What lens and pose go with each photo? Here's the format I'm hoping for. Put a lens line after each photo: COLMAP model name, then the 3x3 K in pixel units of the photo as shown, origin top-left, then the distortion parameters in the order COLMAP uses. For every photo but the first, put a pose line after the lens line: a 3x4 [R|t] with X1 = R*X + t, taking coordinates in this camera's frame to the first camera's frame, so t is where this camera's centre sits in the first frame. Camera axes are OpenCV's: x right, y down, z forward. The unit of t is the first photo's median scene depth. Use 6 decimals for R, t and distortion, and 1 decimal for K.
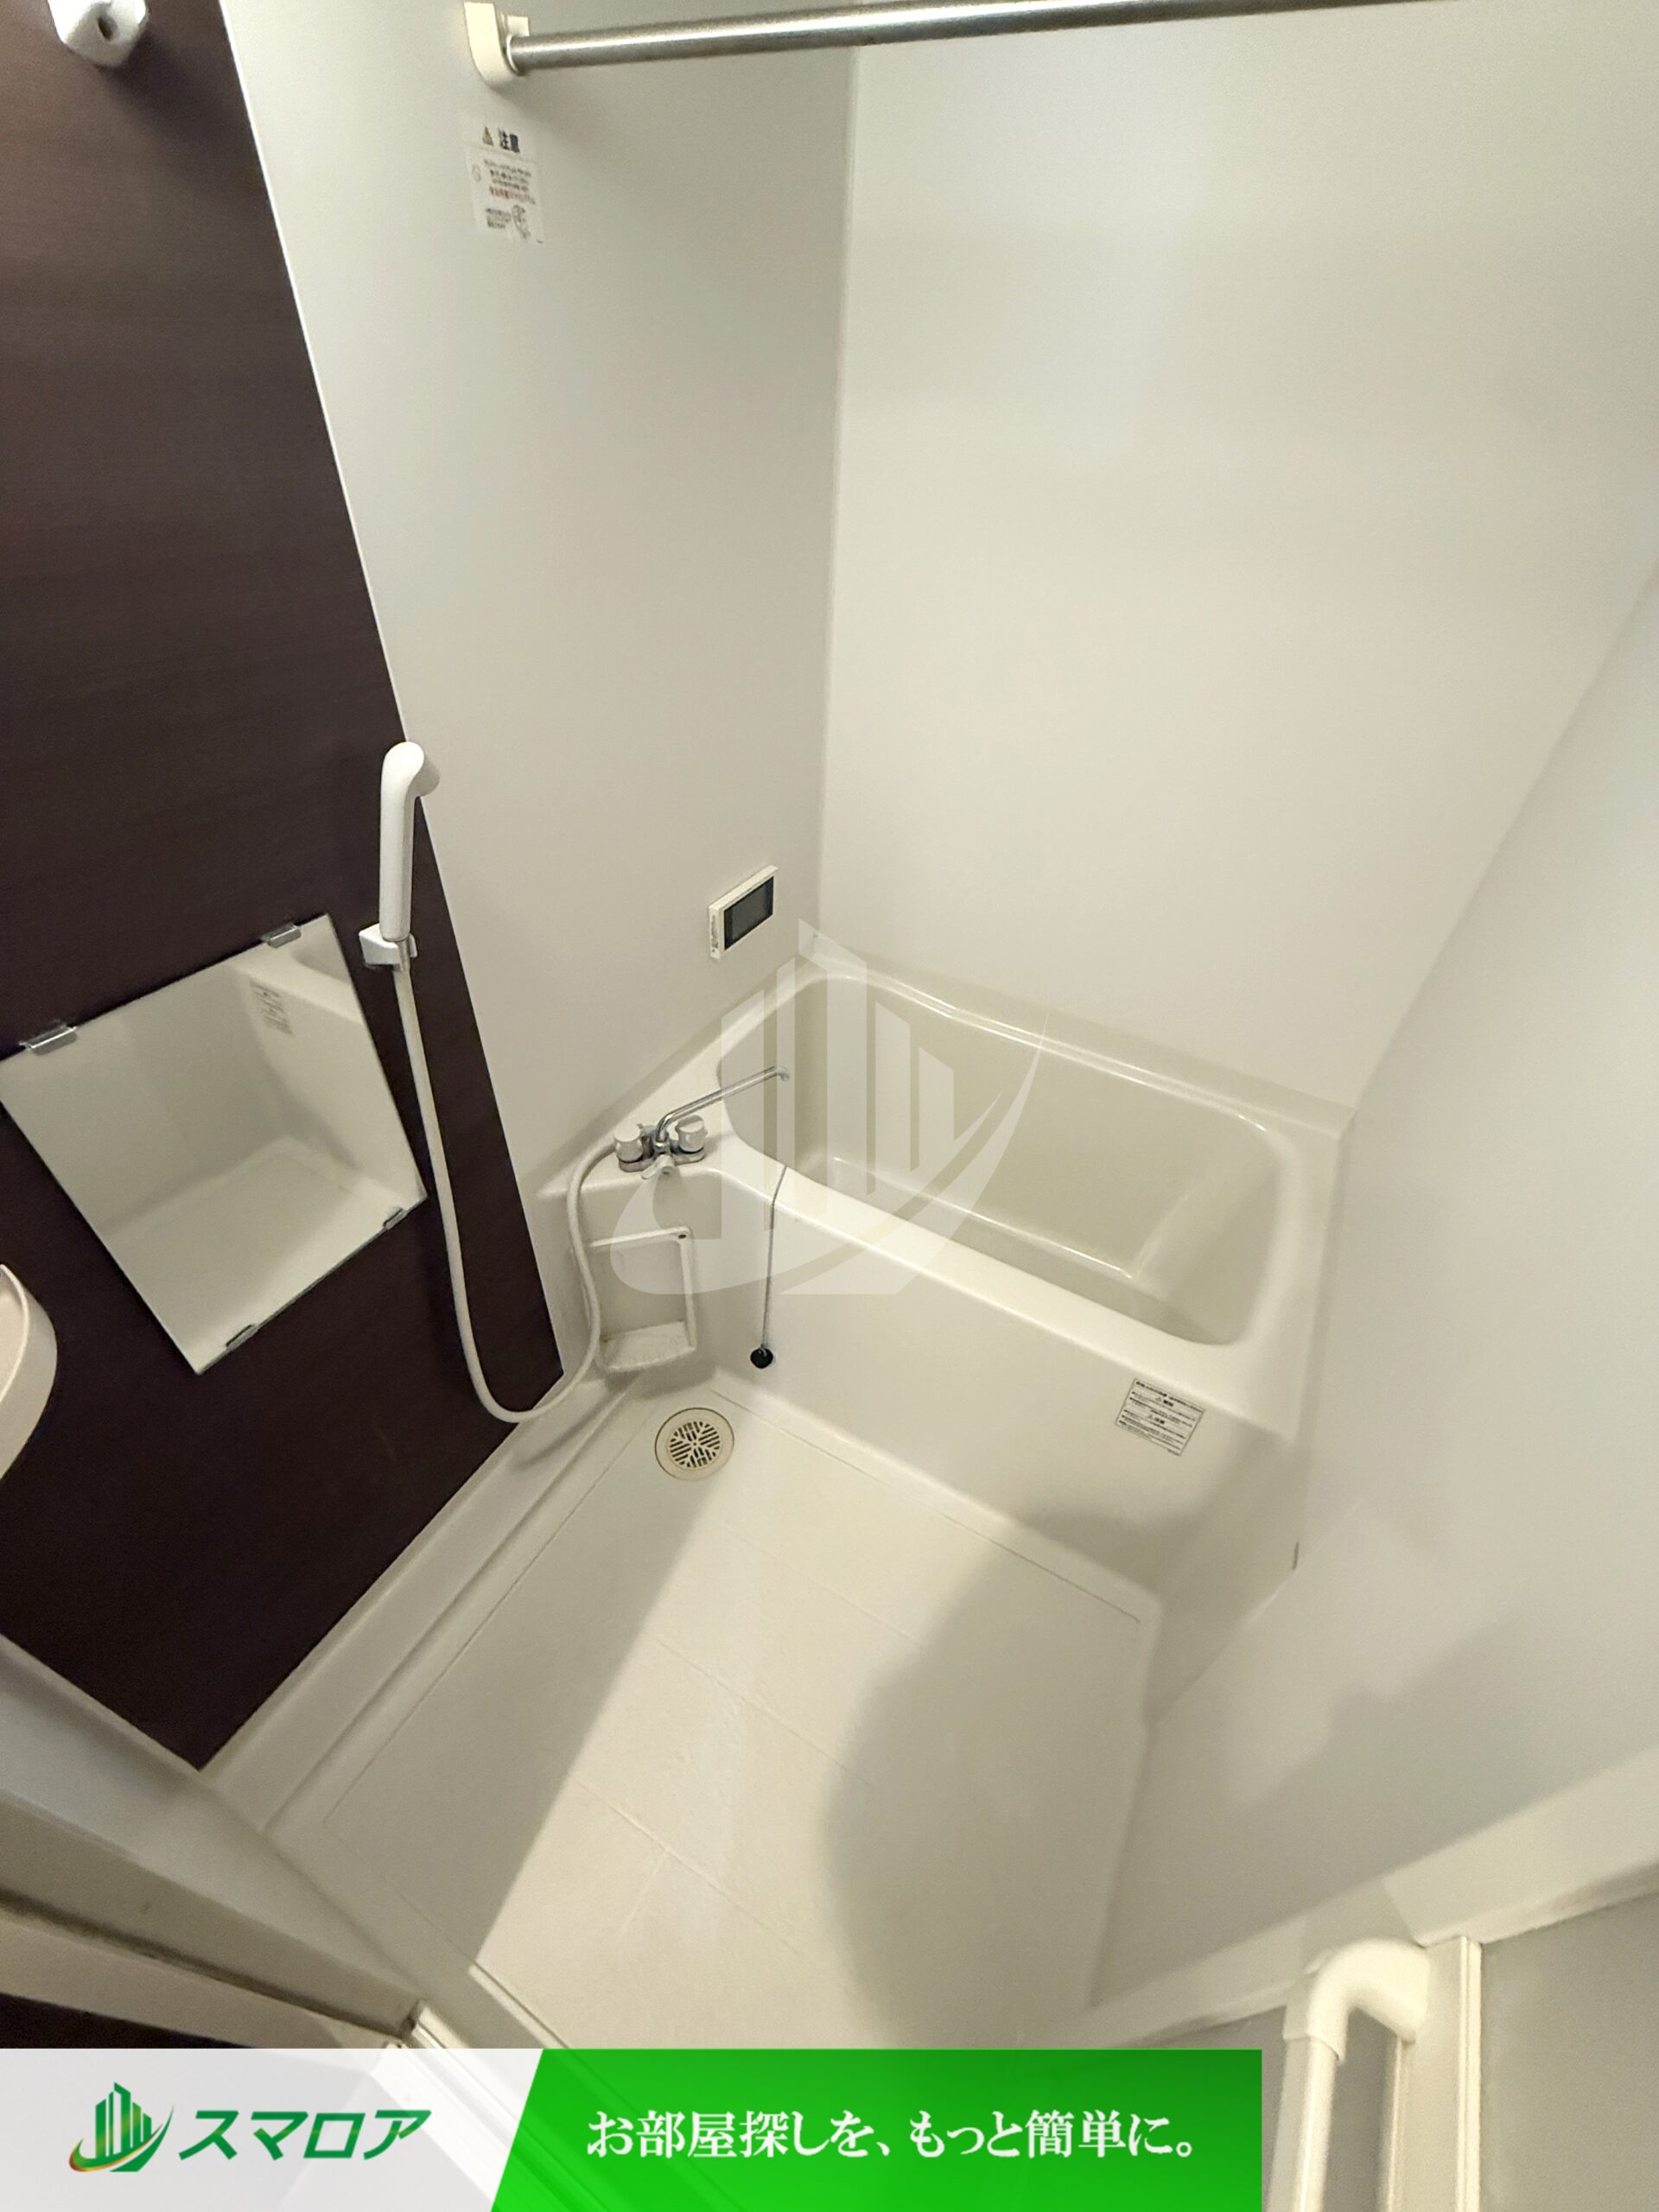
lens RADIAL K [[882.5, 0, 829.5], [0, 882.5, 1106.0], [0, 0, 1]] dist [0.001801, -0.000029]
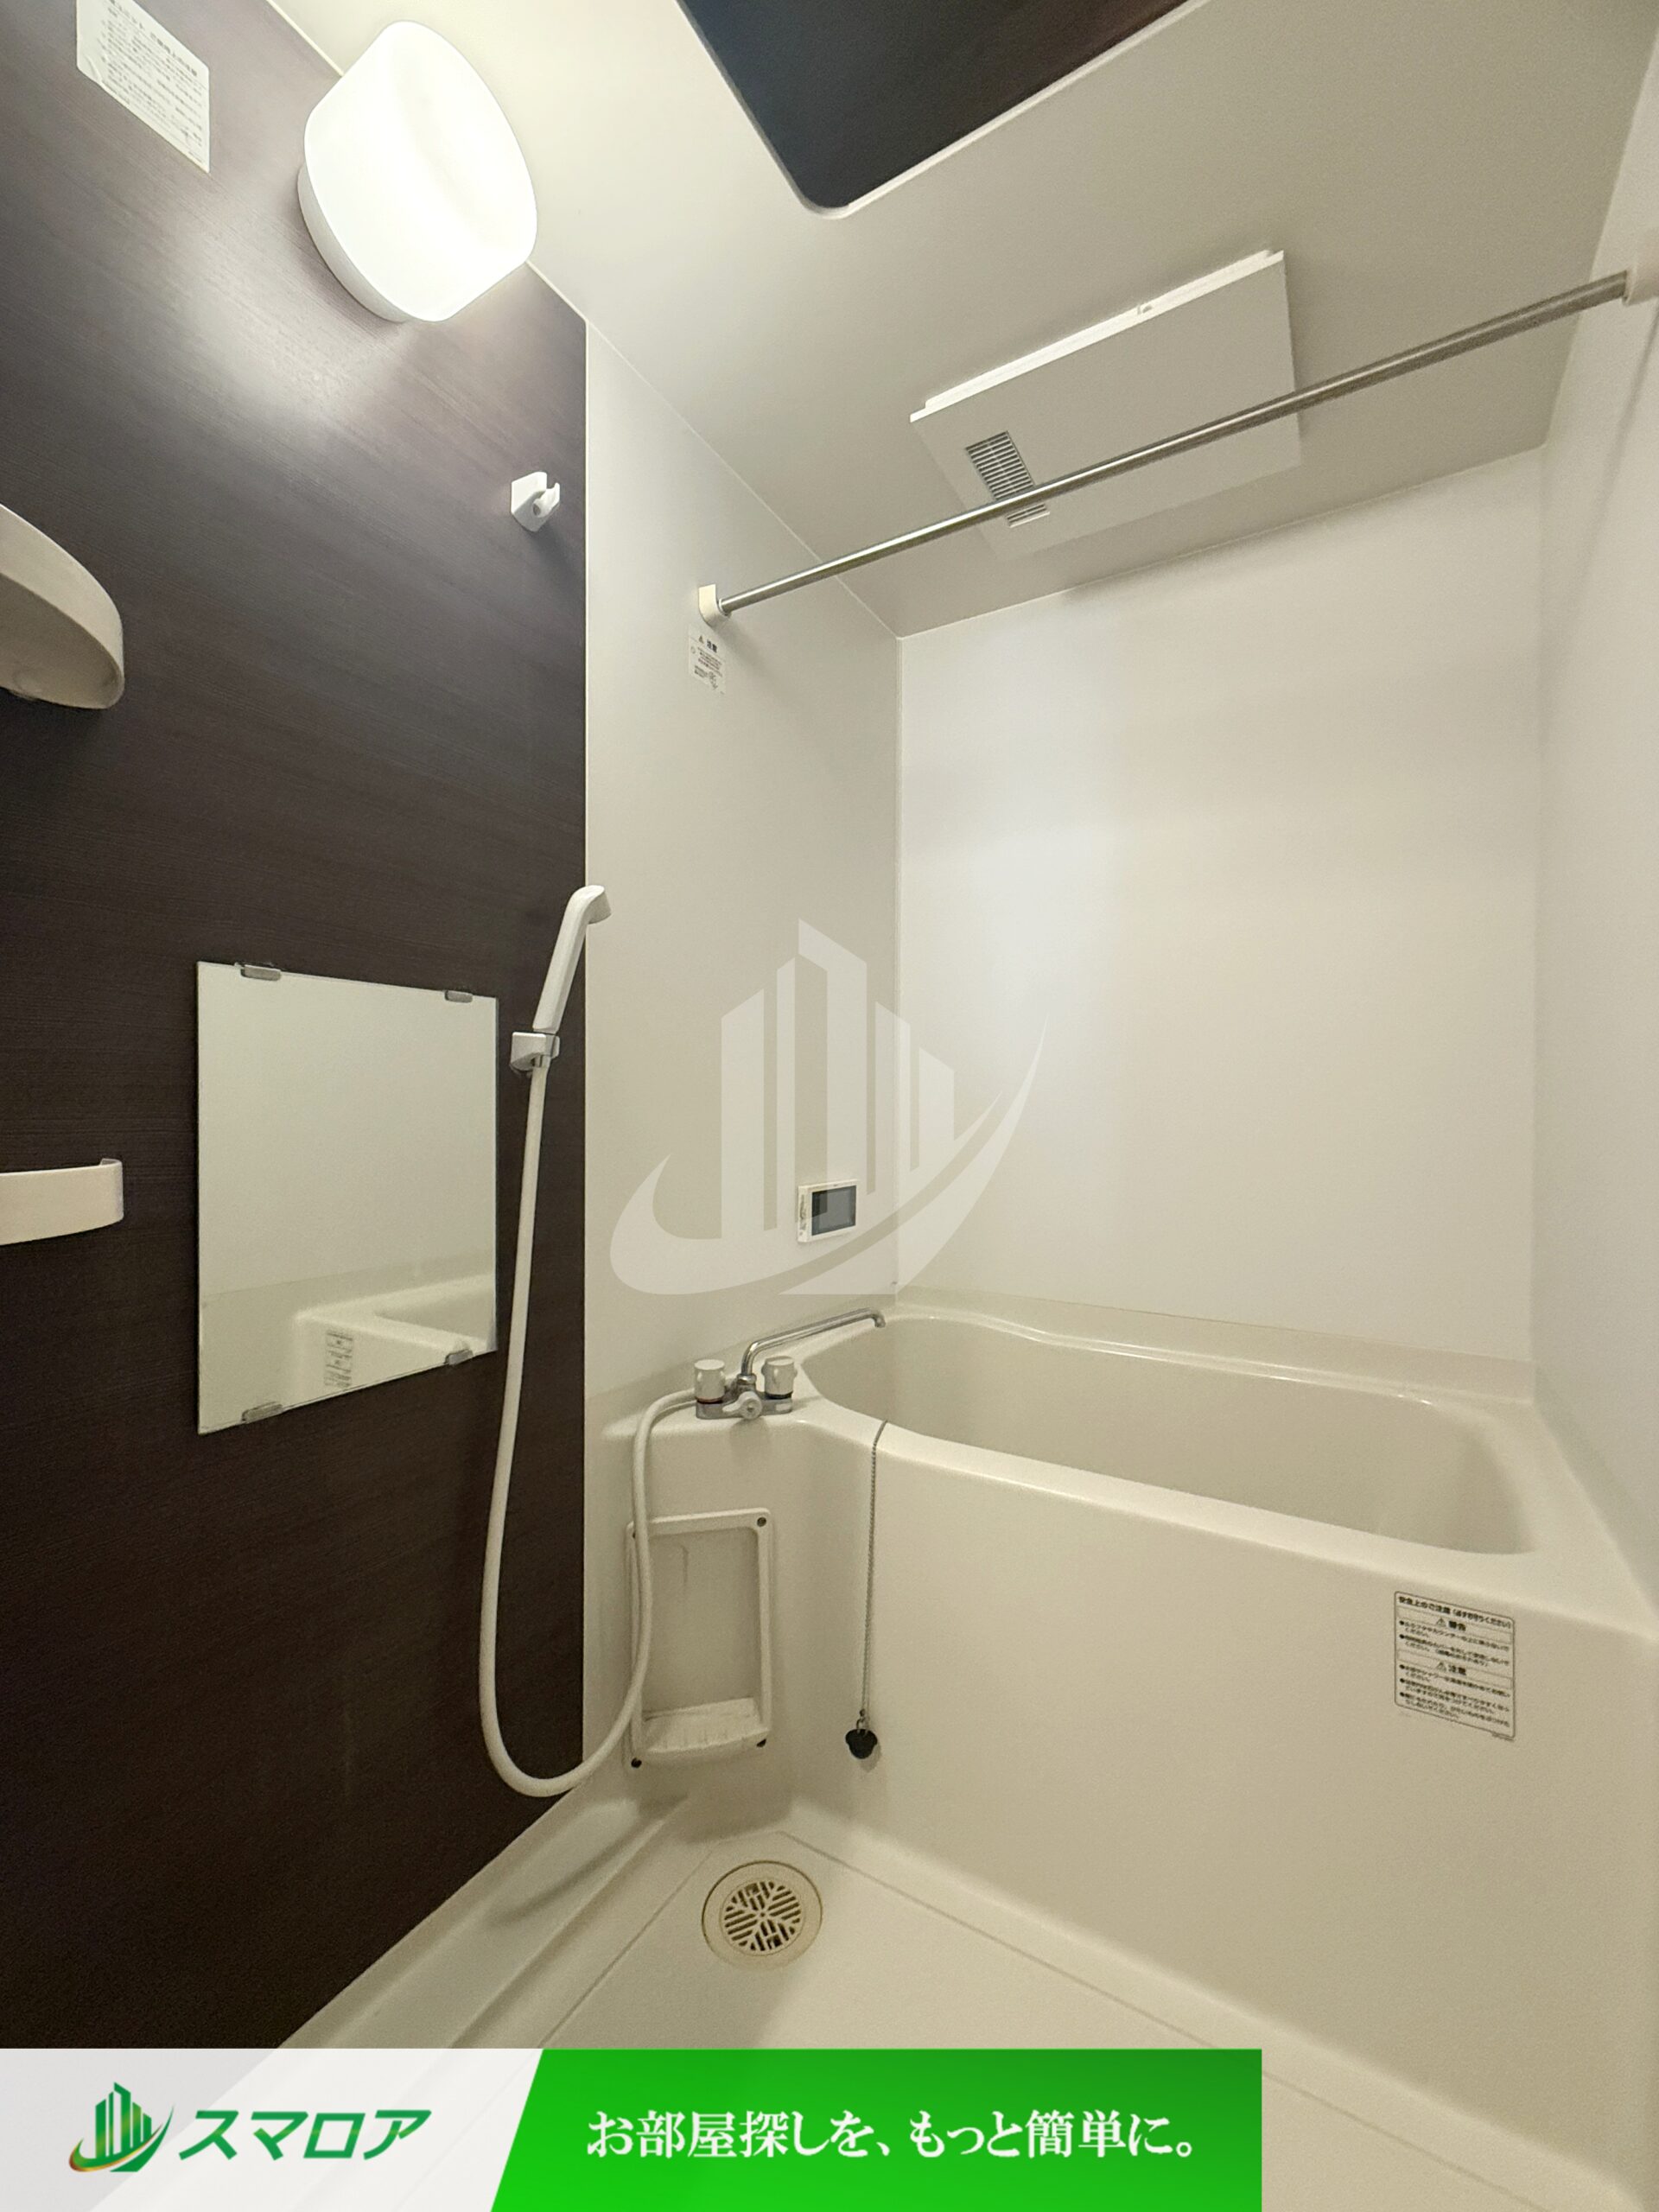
lens RADIAL K [[882.5, 0, 829.5], [0, 882.5, 1106.0], [0, 0, 1]] dist [0.001801, -0.000029]
pose [[0.998342, -0.044748, -0.036220, -0.061177], [0.011466, 0.771104, -0.636606, 0.390430], [0.056416, 0.635135, 0.770338, 0.140562]]
